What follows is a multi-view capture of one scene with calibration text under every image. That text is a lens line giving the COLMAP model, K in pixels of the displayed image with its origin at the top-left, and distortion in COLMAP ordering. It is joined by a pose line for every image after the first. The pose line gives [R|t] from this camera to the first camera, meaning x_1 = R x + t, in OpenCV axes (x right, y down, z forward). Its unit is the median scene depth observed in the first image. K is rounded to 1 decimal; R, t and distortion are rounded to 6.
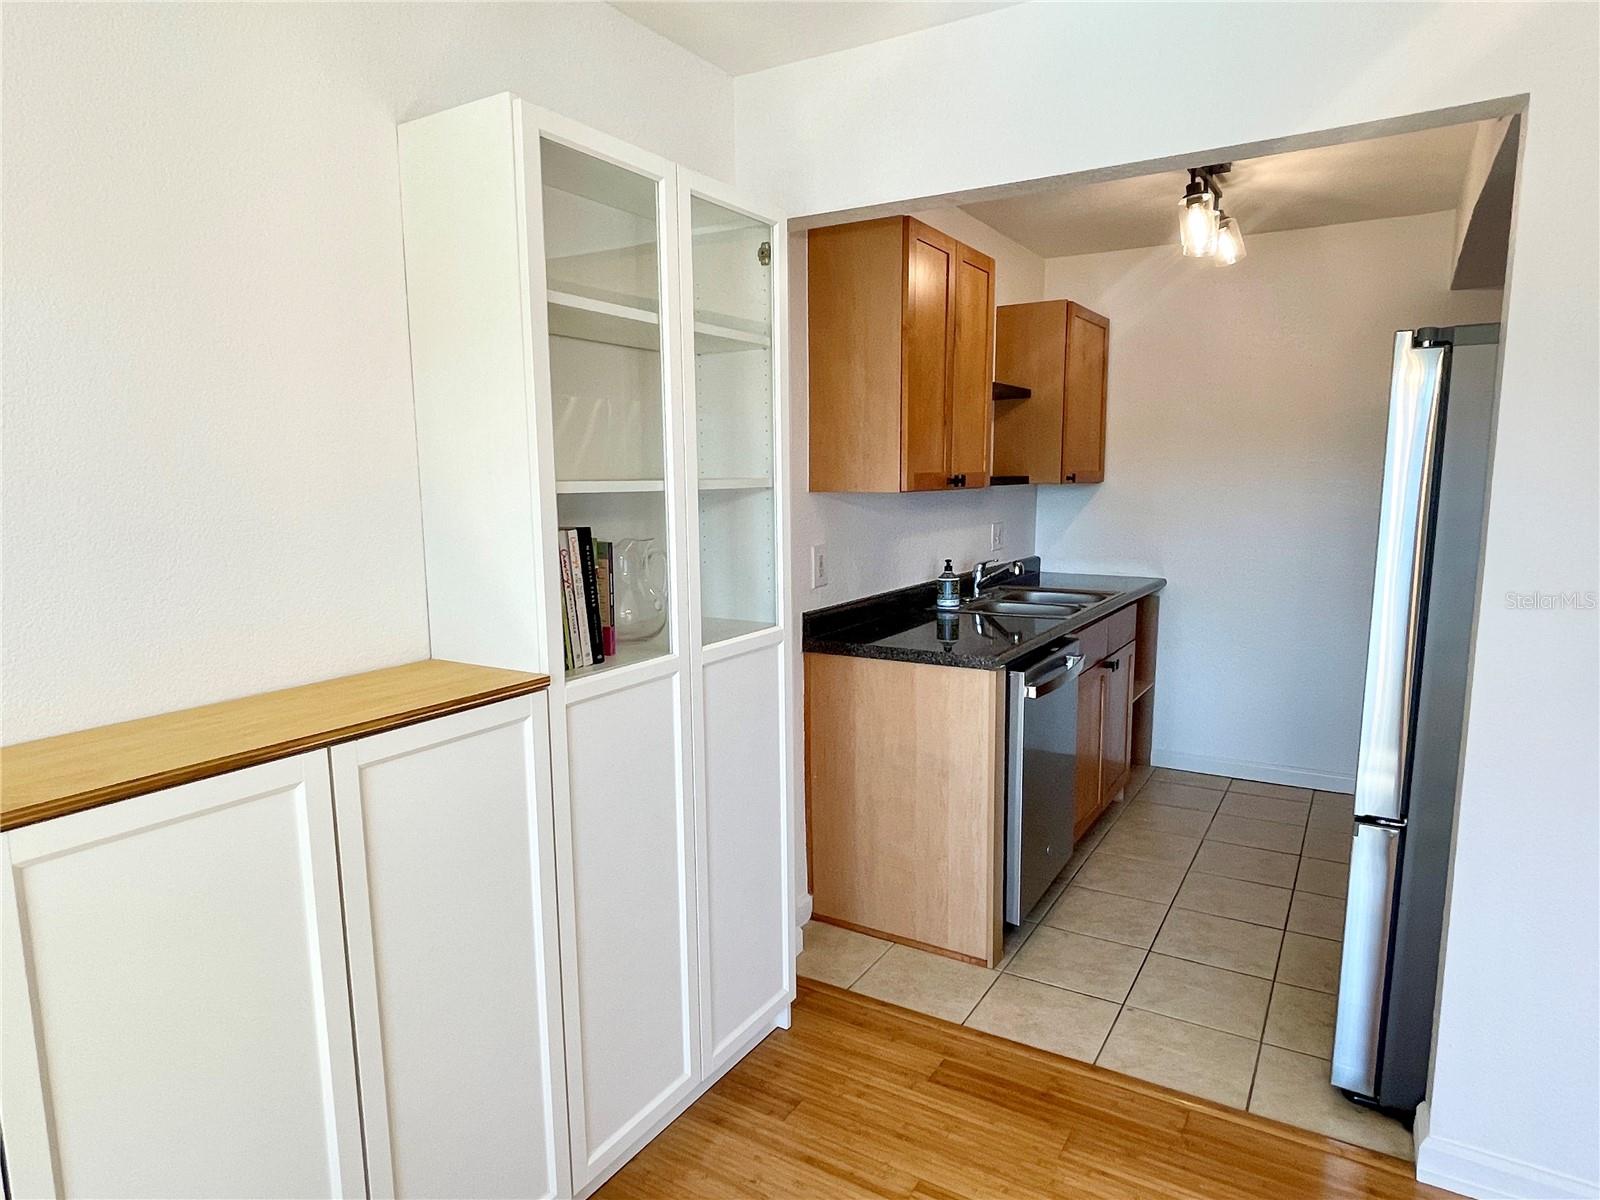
lens RADIAL K [[961.0, 0, 795.9], [0, 961.0, 604.3], [0, 0, 1]] dist [0.025652, -0.036044]
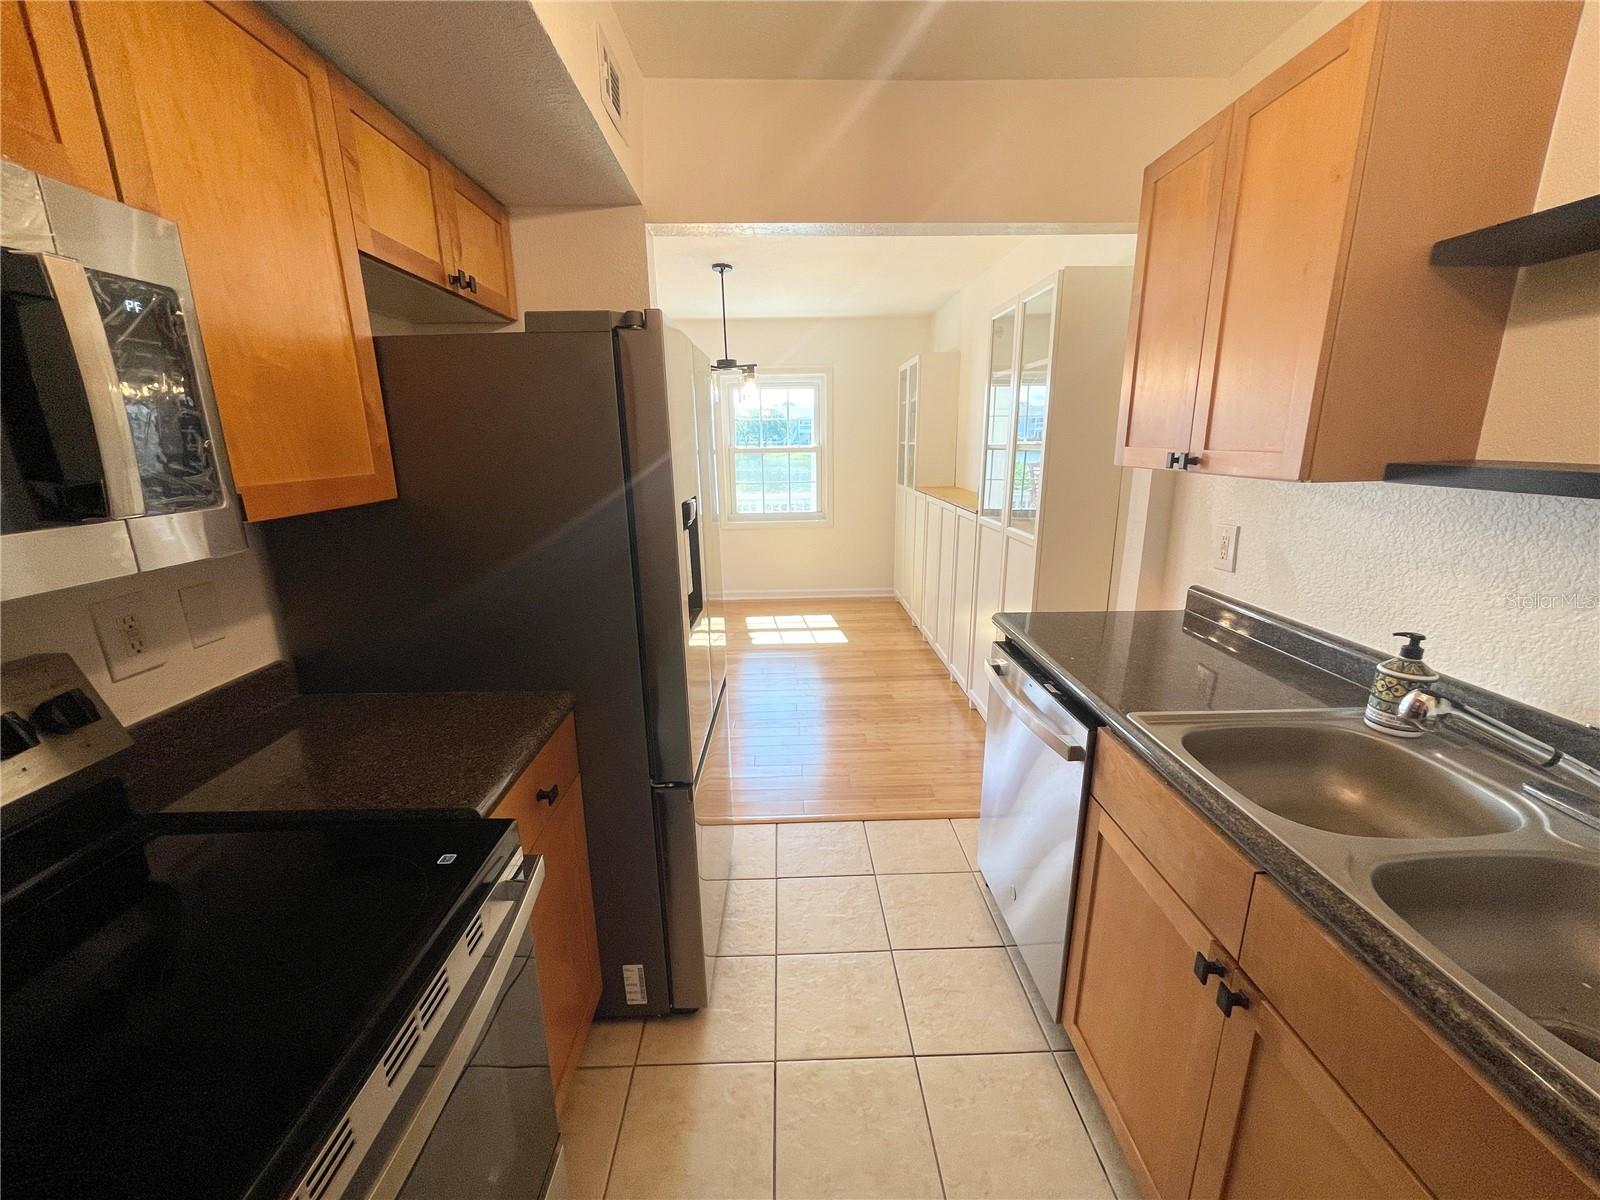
lens RADIAL K [[643.6, 0, 797.9], [0, 643.6, 602.7], [0, 0, 1]] dist [-0.001480, -0.000015]
pose [[-0.841944, 0.155169, -0.516772, 0.712543], [-0.052999, 0.929341, 0.365398, -0.198655], [0.536956, 0.335033, -0.774229, 1.302951]]
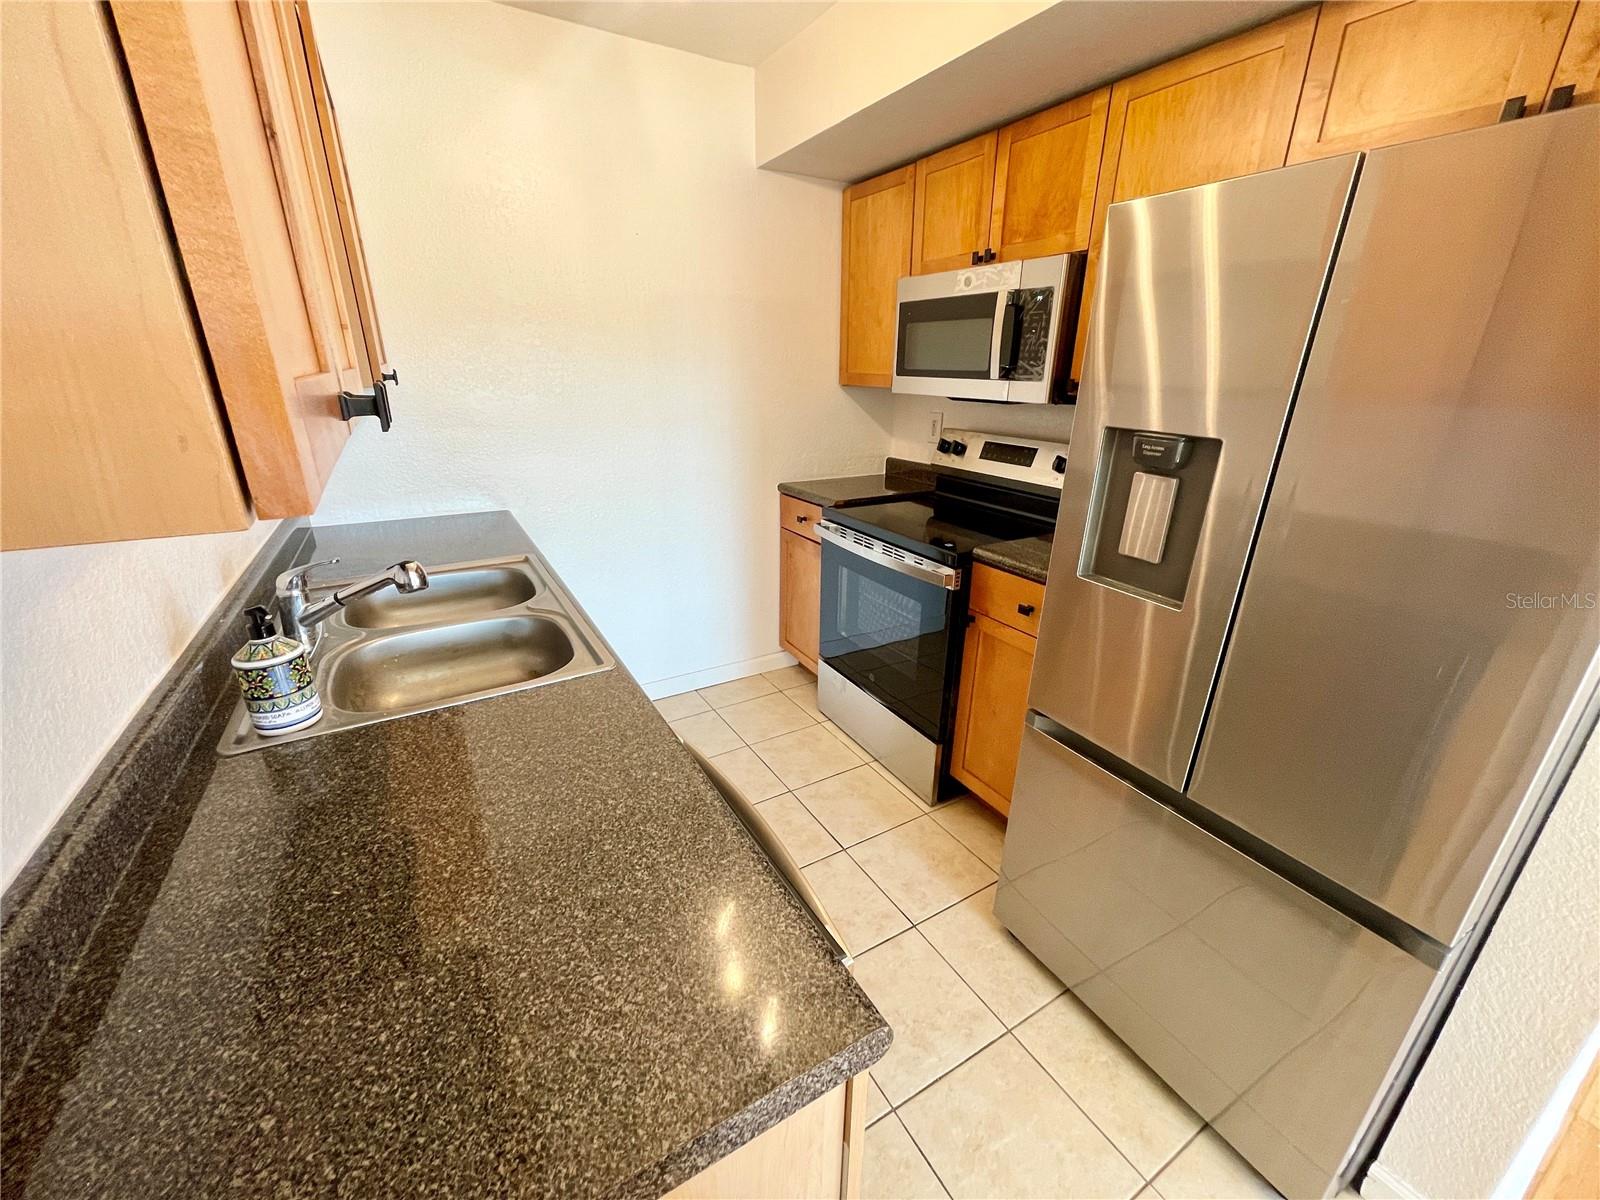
lens RADIAL K [[645.9, 0, 796.4], [0, 645.9, 602.1], [0, 0, 1]] dist [-0.001390, -0.000072]
pose [[0.474206, -0.292627, 0.830360, 0.058290], [0.105731, 0.955250, 0.276258, -0.116277], [-0.874042, -0.043208, 0.483926, 0.832396]]
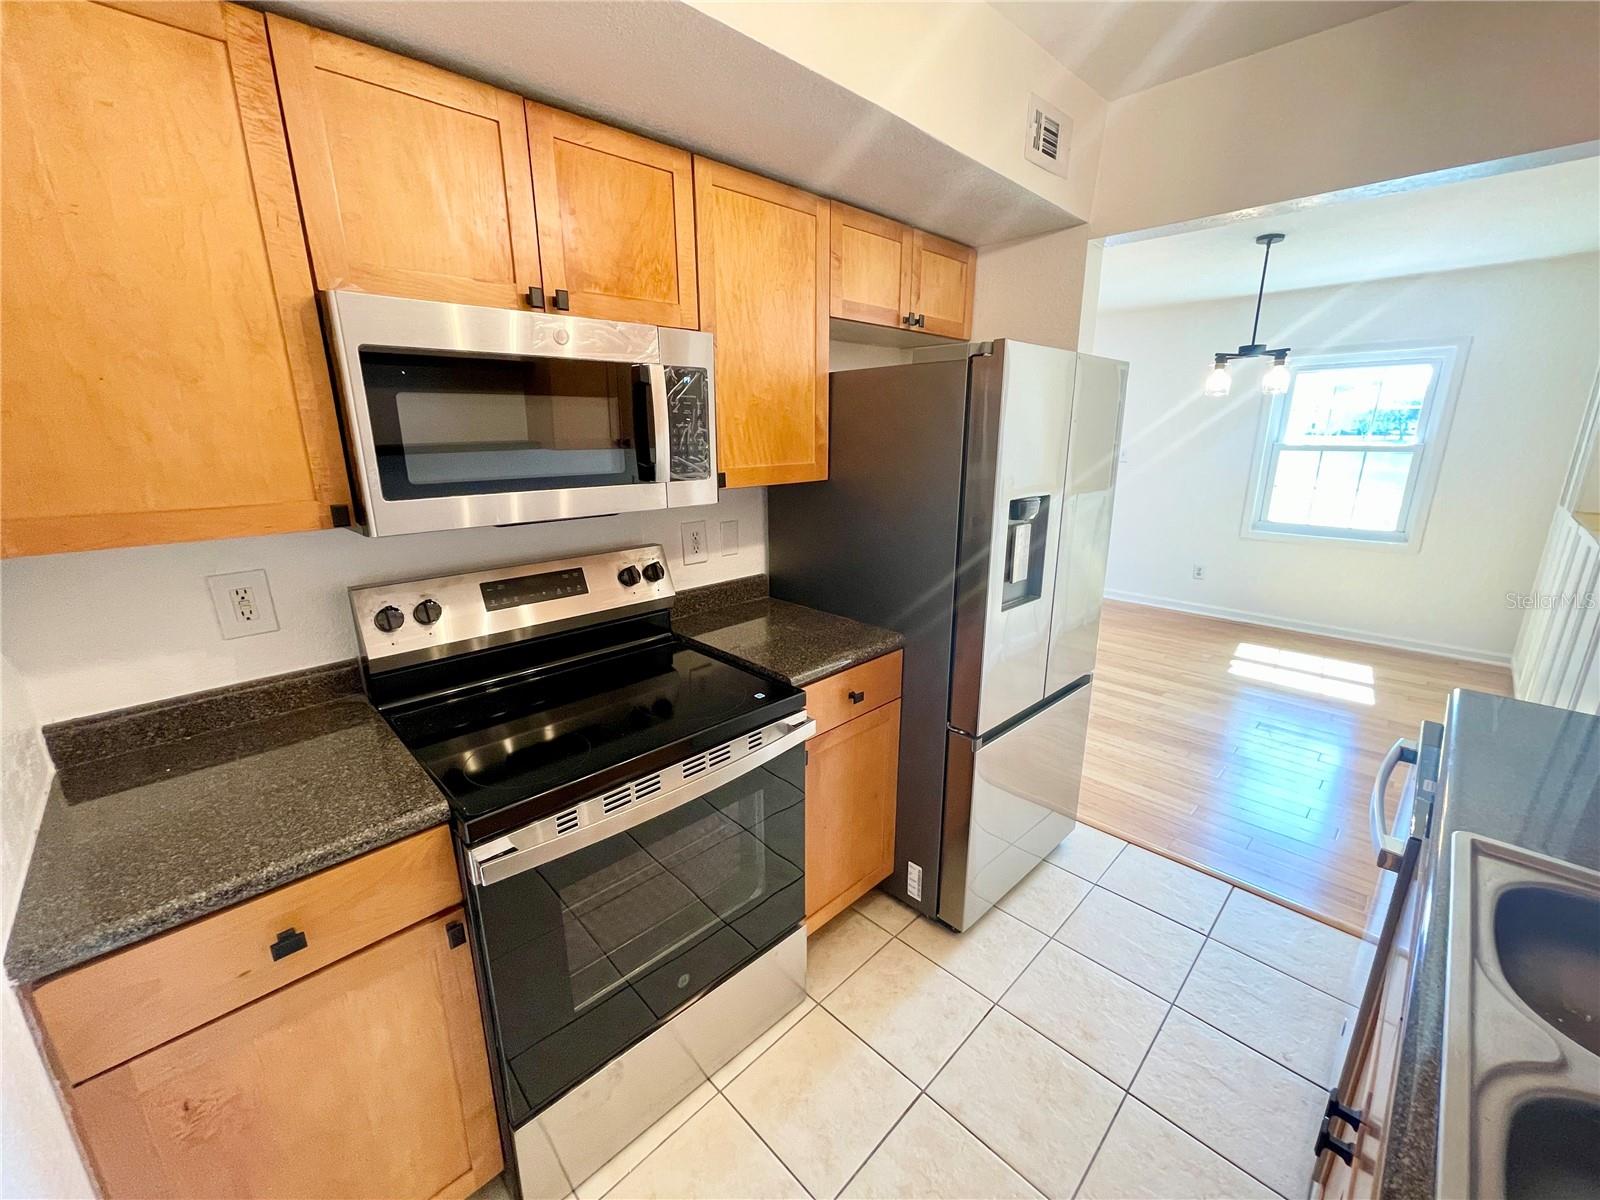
lens RADIAL K [[645.9, 0, 796.4], [0, 645.9, 602.1], [0, 0, 1]] dist [-0.001390, -0.000072]
pose [[-0.969438, -0.050202, 0.240146, 0.568763], [0.048002, 0.921108, 0.386336, -0.231485], [-0.240595, 0.386057, -0.890547, 1.438493]]
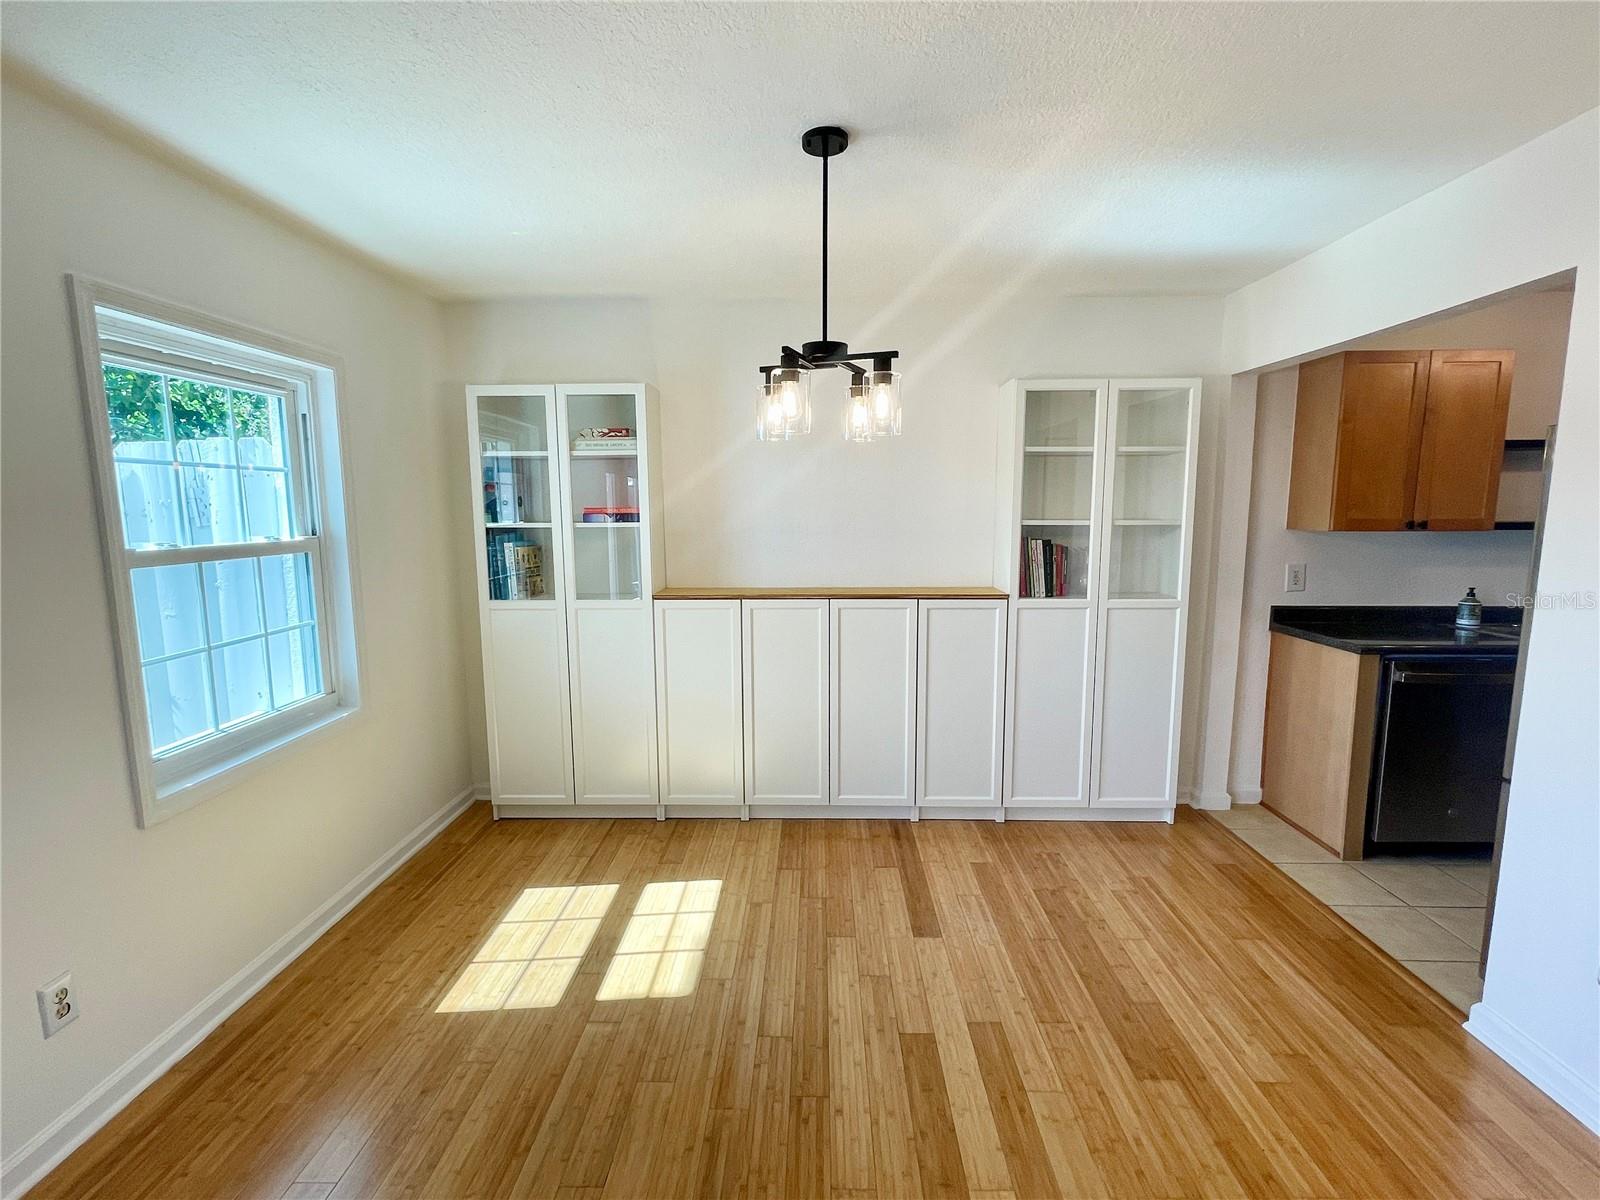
lens RADIAL K [[756.5, 0, 798.9], [0, 756.5, 604.3], [0, 0, 1]] dist [-0.004130, 0.000872]
pose [[0.499427, 0.120718, -0.857904, 0.680854], [-0.122243, 0.990157, 0.068164, 0.017076], [0.857688, 0.070830, 0.509268, -0.293500]]
